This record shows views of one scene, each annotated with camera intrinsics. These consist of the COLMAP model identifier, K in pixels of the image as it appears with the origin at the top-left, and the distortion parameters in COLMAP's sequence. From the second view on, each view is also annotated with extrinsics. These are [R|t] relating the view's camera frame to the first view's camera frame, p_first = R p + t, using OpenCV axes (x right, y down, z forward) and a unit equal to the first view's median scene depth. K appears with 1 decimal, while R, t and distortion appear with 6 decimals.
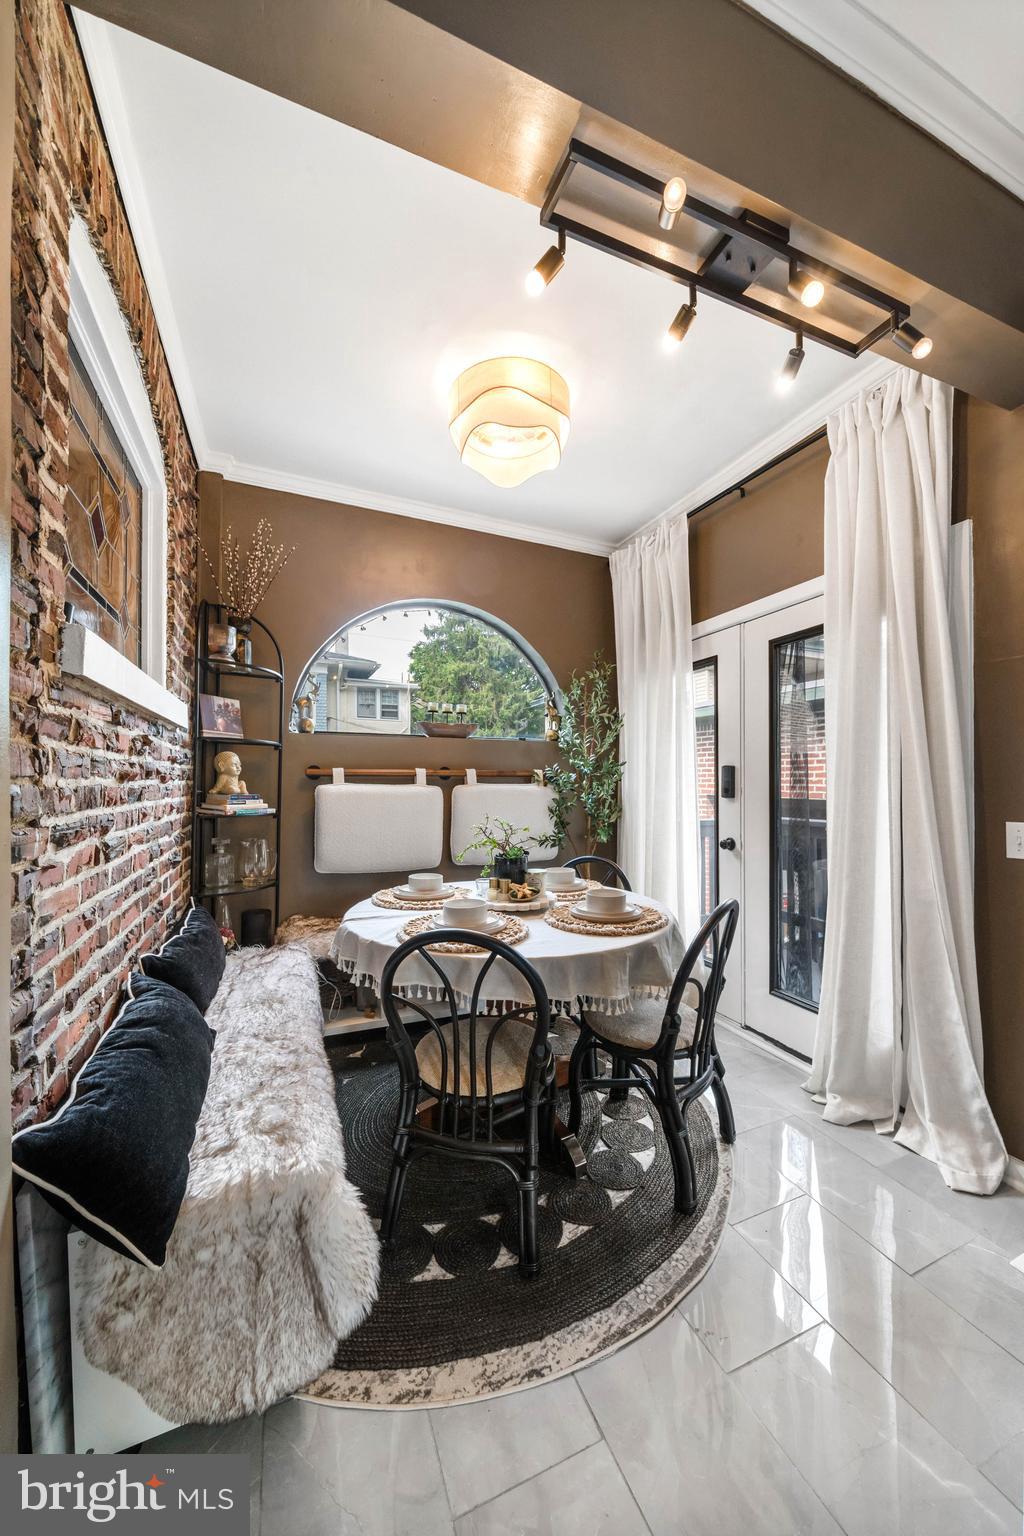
lens RADIAL K [[549.2, 0, 511.5], [0, 549.2, 765.4], [0, 0, 1]] dist [-0.005716, -0.000871]
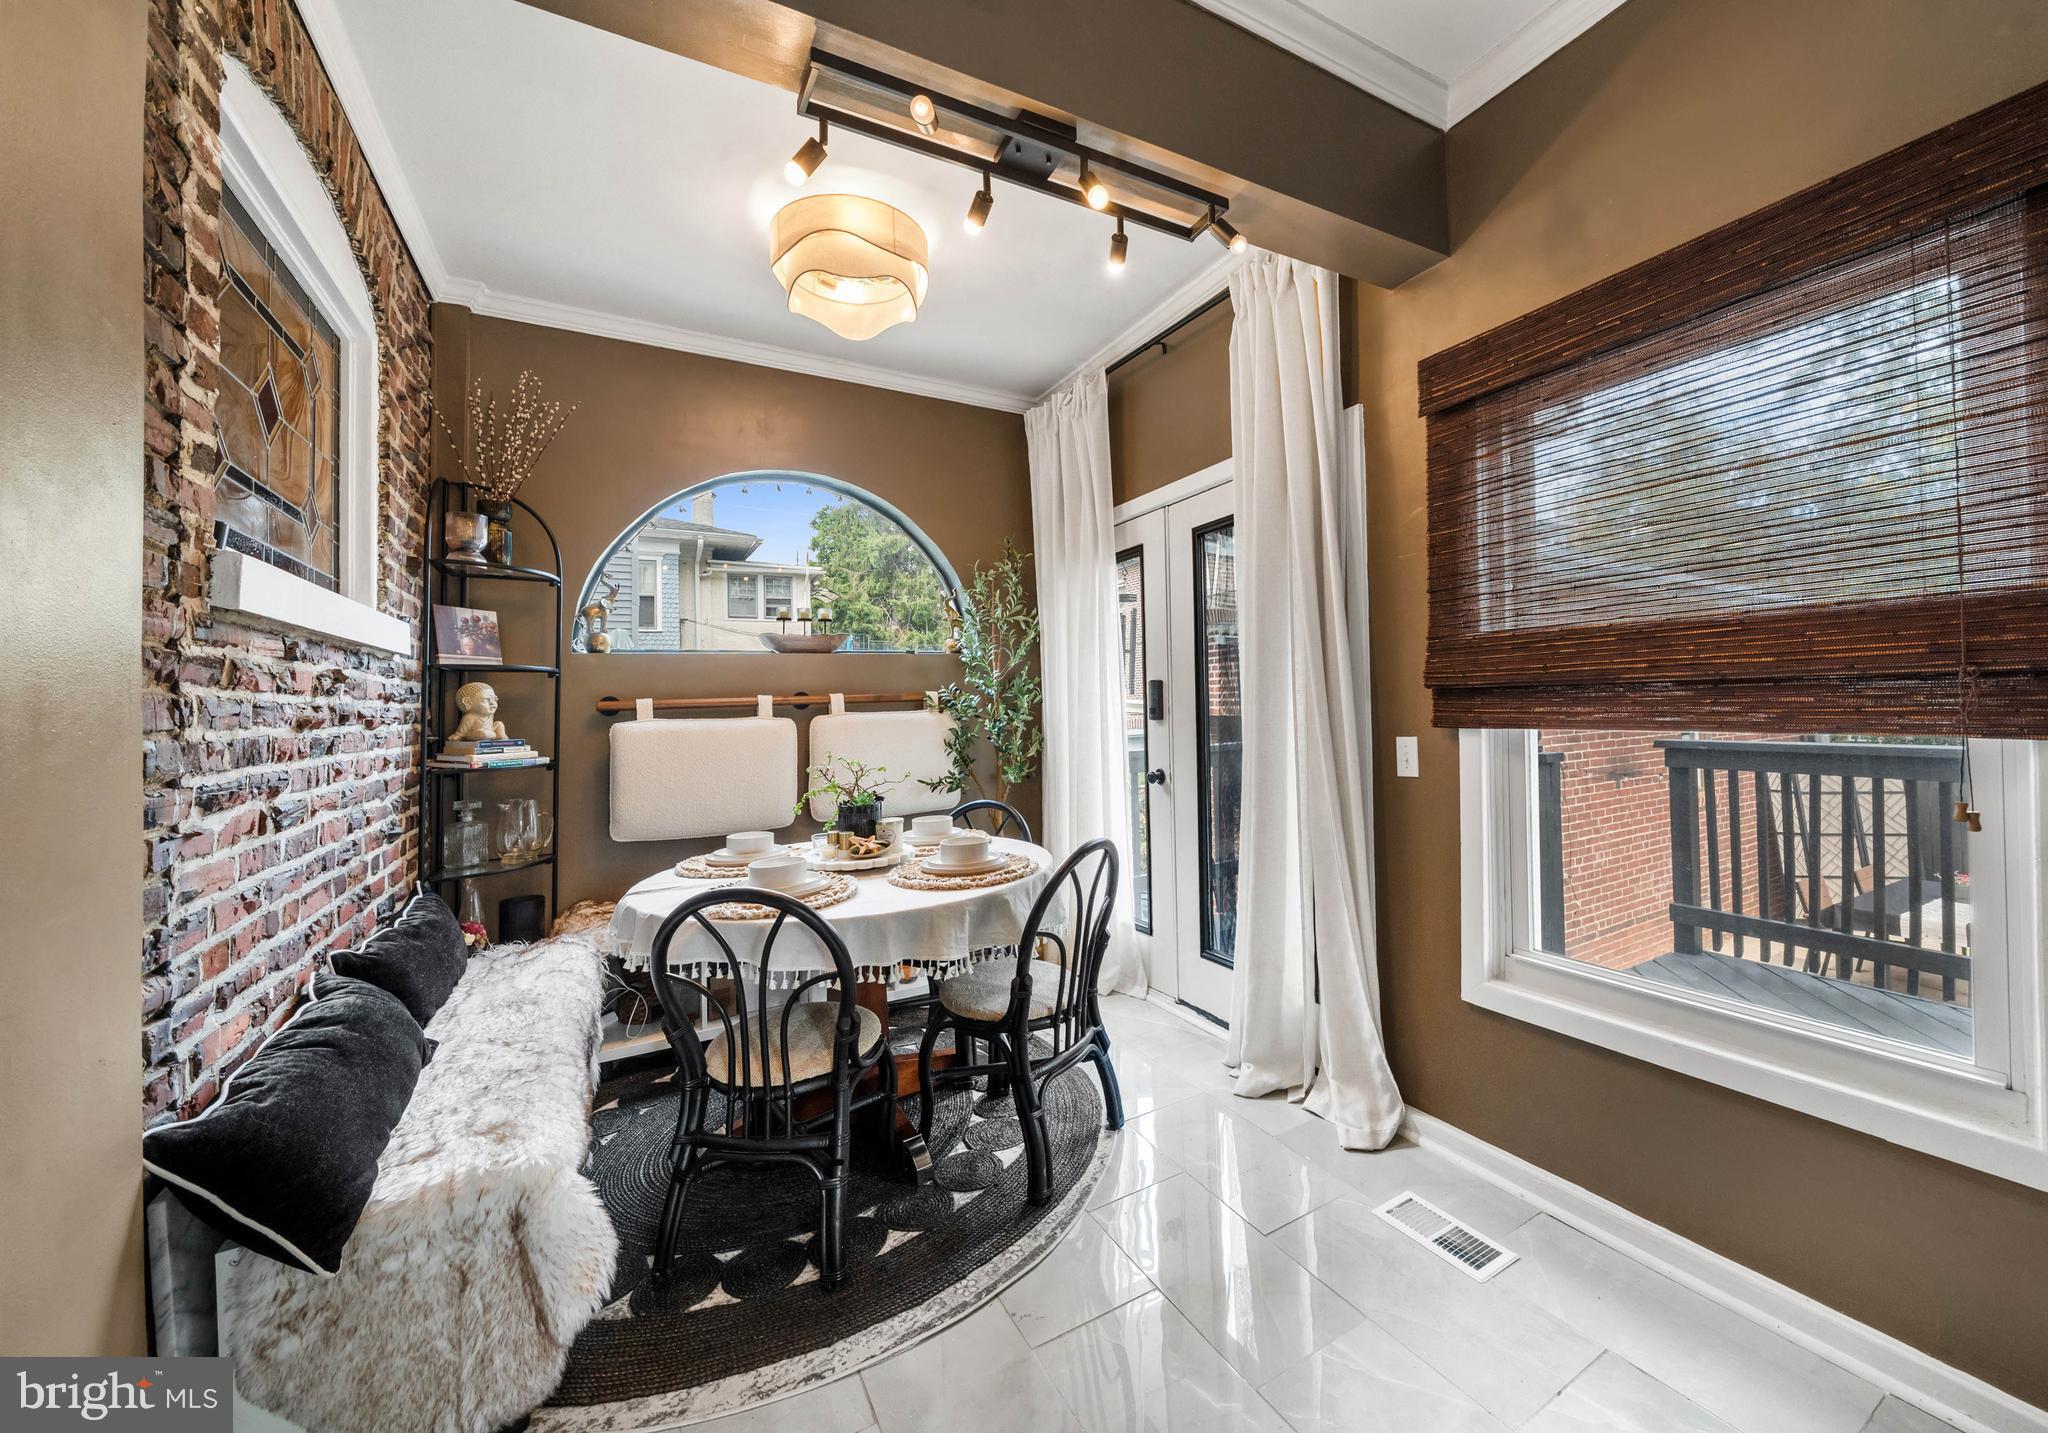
lens RADIAL K [[797.5, 0, 1096.4], [0, 797.5, 654.7], [0, 0, 1]] dist [-0.006757, 0.000100]
pose [[0.989603, -0.025533, 0.141543, 0.261745], [0.029741, 0.999174, -0.027693, -0.013689], [-0.140719, 0.031615, 0.989545, -0.293704]]
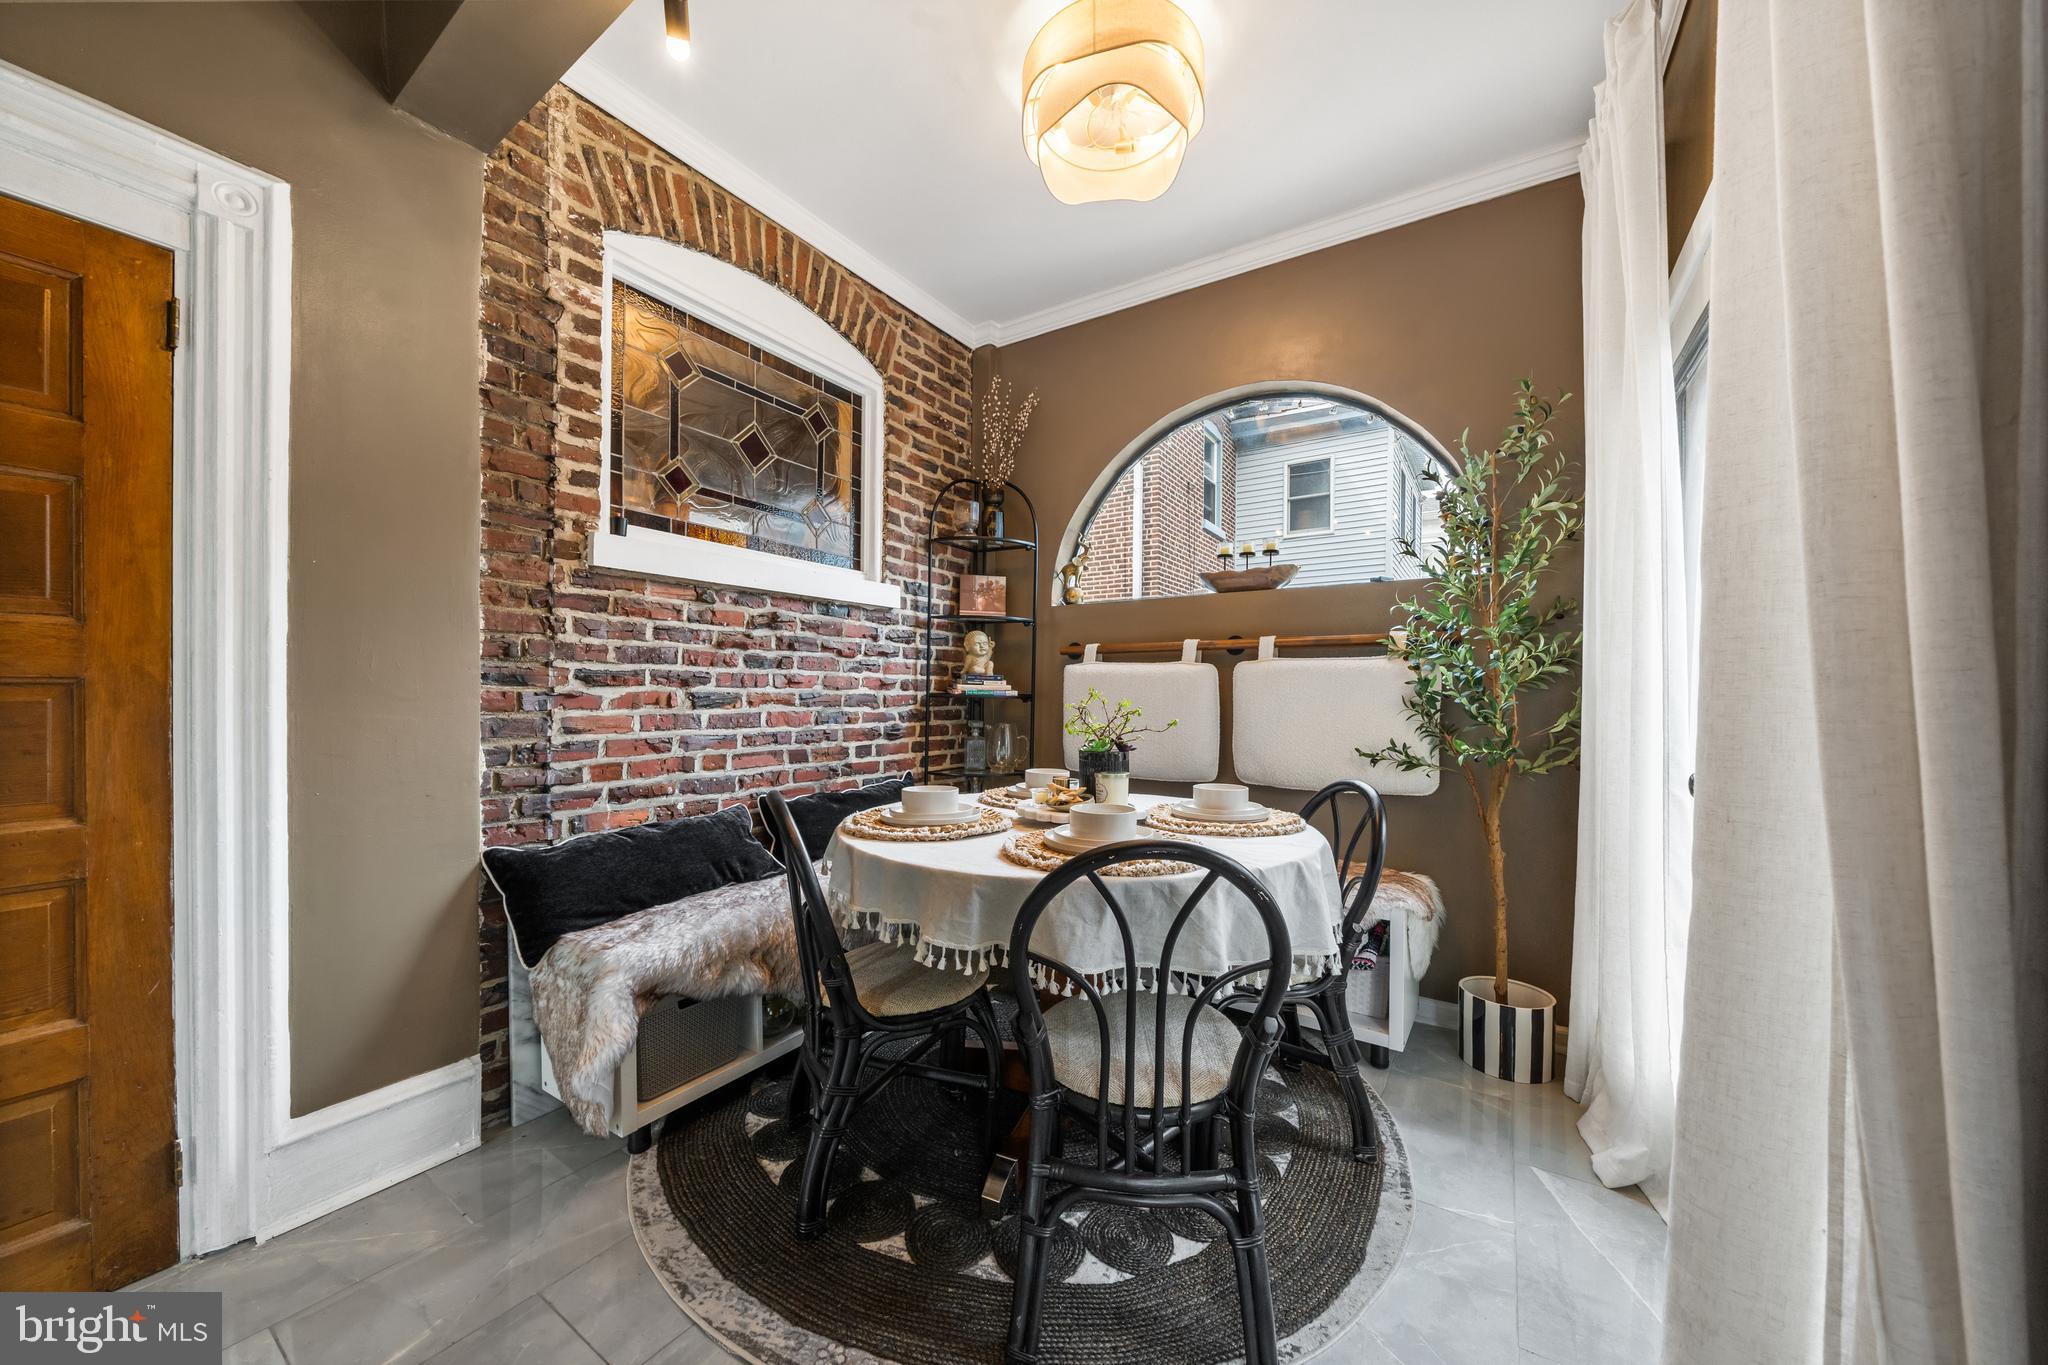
lens RADIAL K [[732.3, 0, 1037.4], [0, 732.3, 677.9], [0, 0, 1]] dist [-0.005716, -0.000871]
pose [[0.546648, -0.019989, -0.837124, 1.015040], [0.019848, 0.999743, -0.010911, 0.121506], [0.837128, -0.010650, 0.546904, 0.638023]]
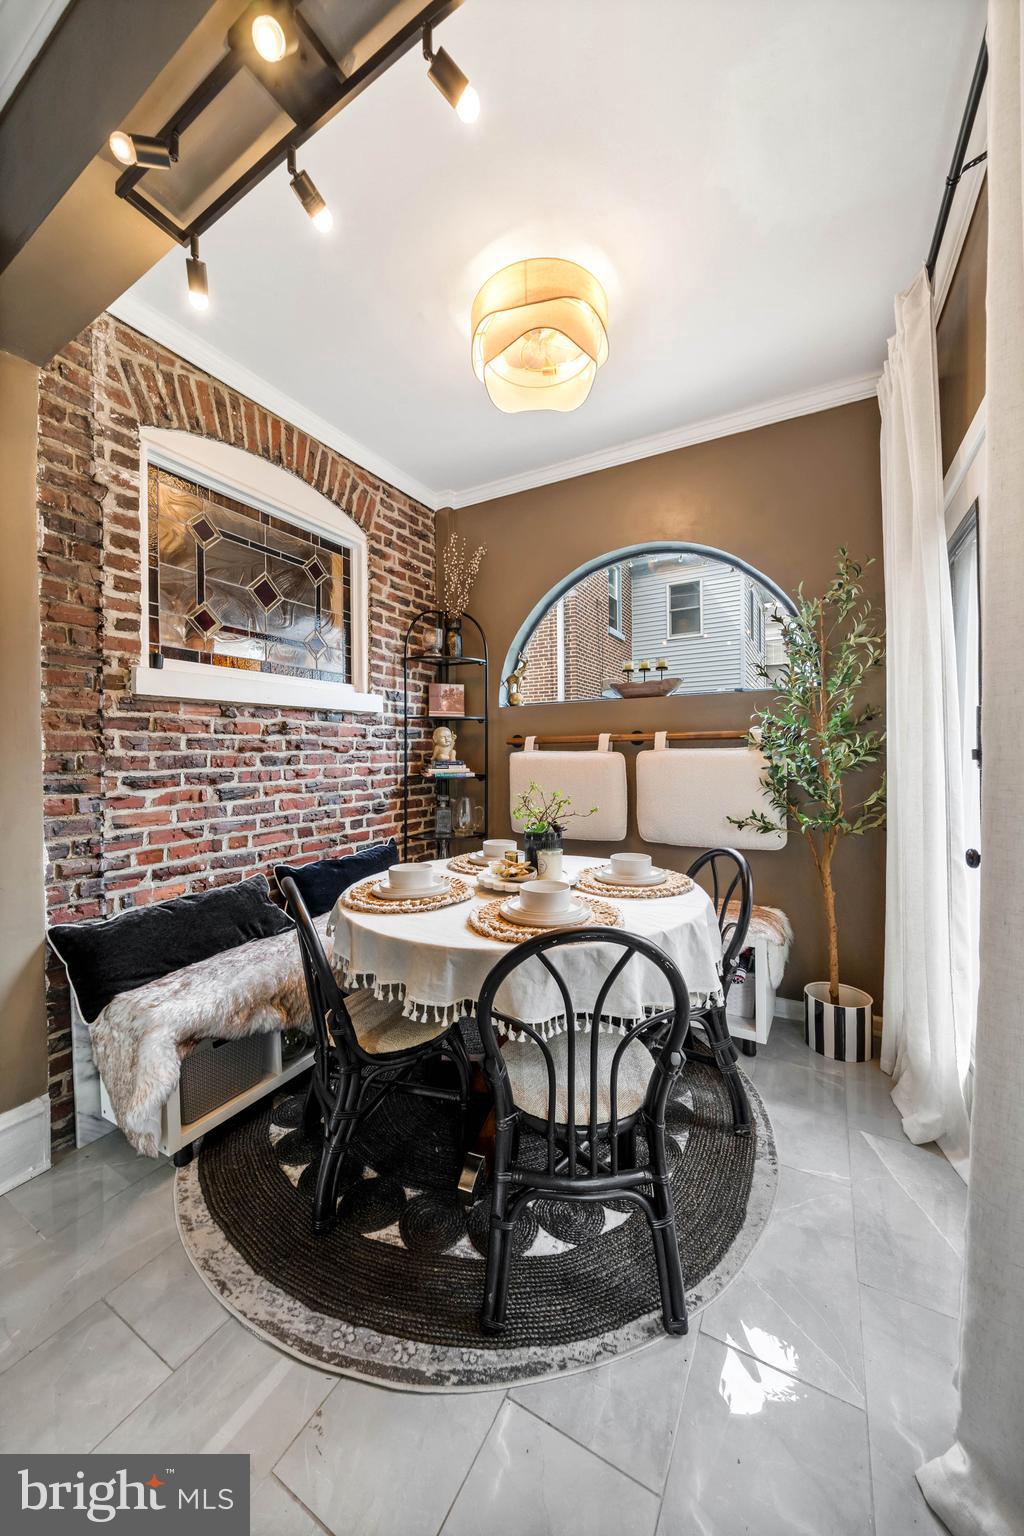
lens RADIAL K [[549.2, 0, 524.2], [0, 549.2, 737.9], [0, 0, 1]] dist [-0.005716, -0.000871]
pose [[0.602376, -0.032368, -0.797556, 0.996083], [0.039864, 0.999151, -0.010441, 0.034048], [0.797217, -0.025504, 0.603154, 0.640568]]
